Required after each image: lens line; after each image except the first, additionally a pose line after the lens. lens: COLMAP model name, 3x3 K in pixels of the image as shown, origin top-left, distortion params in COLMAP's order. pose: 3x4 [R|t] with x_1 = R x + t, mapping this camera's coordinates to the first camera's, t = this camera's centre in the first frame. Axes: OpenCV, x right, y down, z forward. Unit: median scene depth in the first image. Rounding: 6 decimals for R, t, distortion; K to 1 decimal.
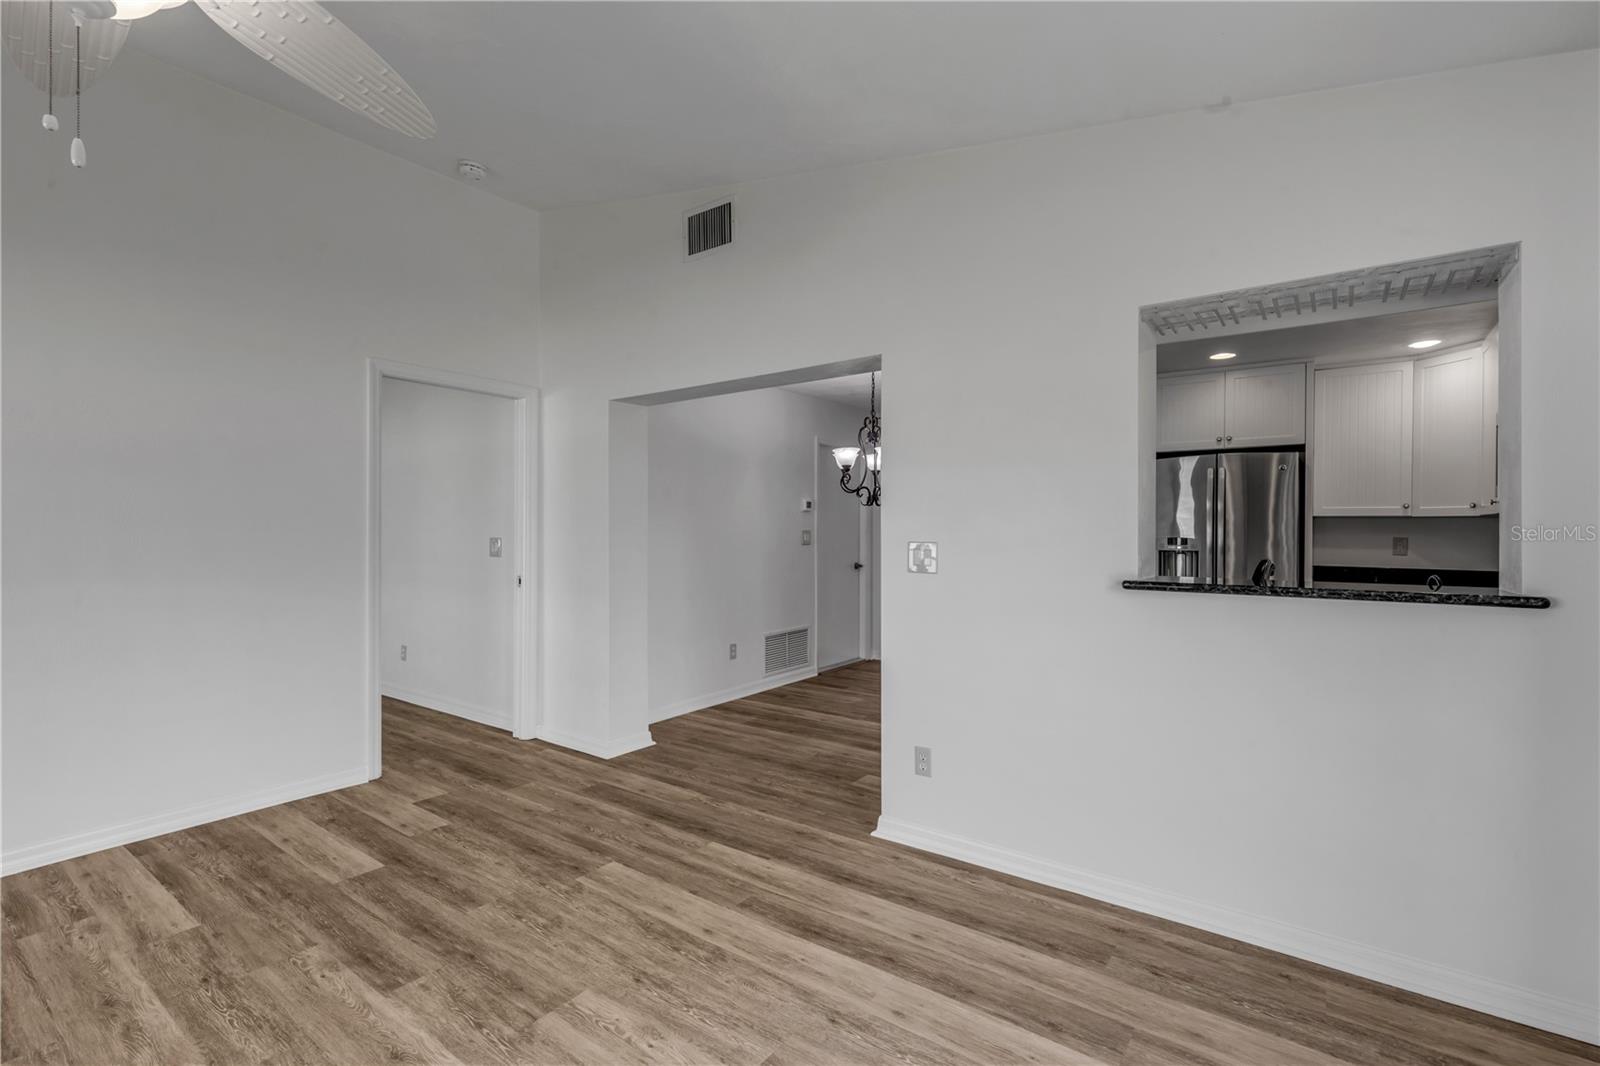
lens RADIAL K [[738.2, 0, 796.6], [0, 738.2, 530.5], [0, 0, 1]] dist [0.000058, -0.000011]
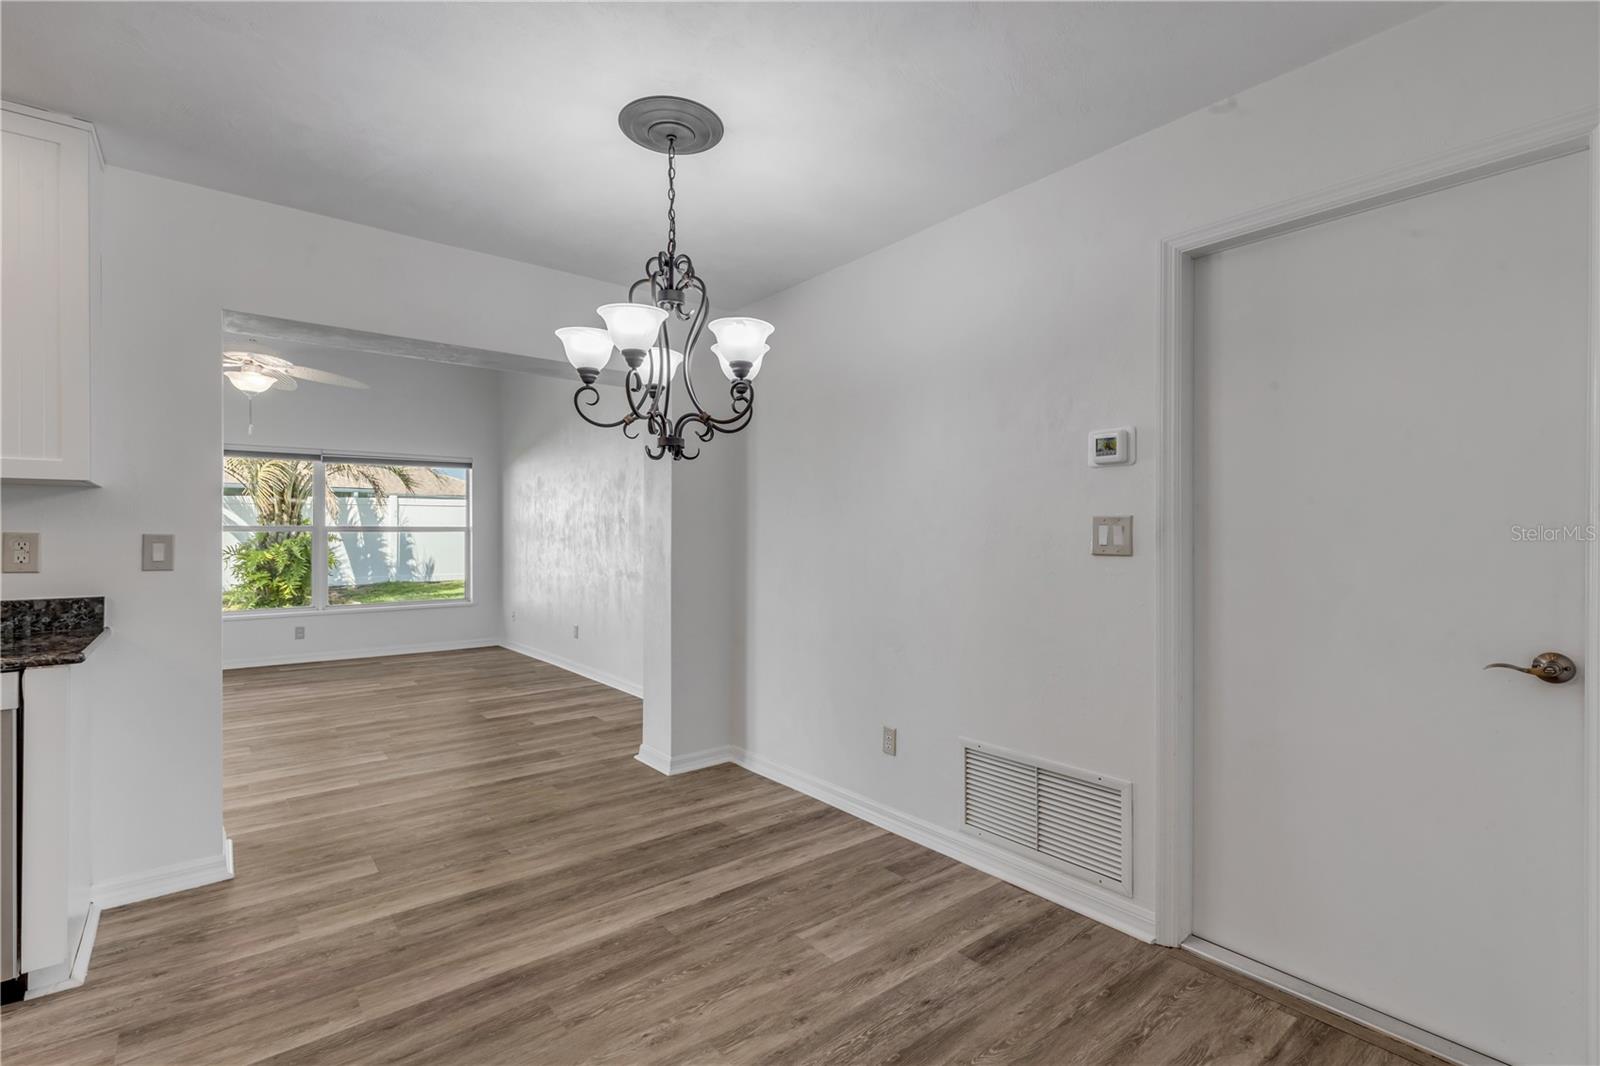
lens RADIAL K [[721.3, 0, 800.0], [0, 721.3, 533.0], [0, 0, 1]] dist [0.004340, -0.000213]
pose [[-0.249135, 0.002707, -0.968465, 0.603108], [-0.000020, 0.999996, 0.002800, 0.009361], [0.968469, 0.000717, -0.249134, 1.426770]]
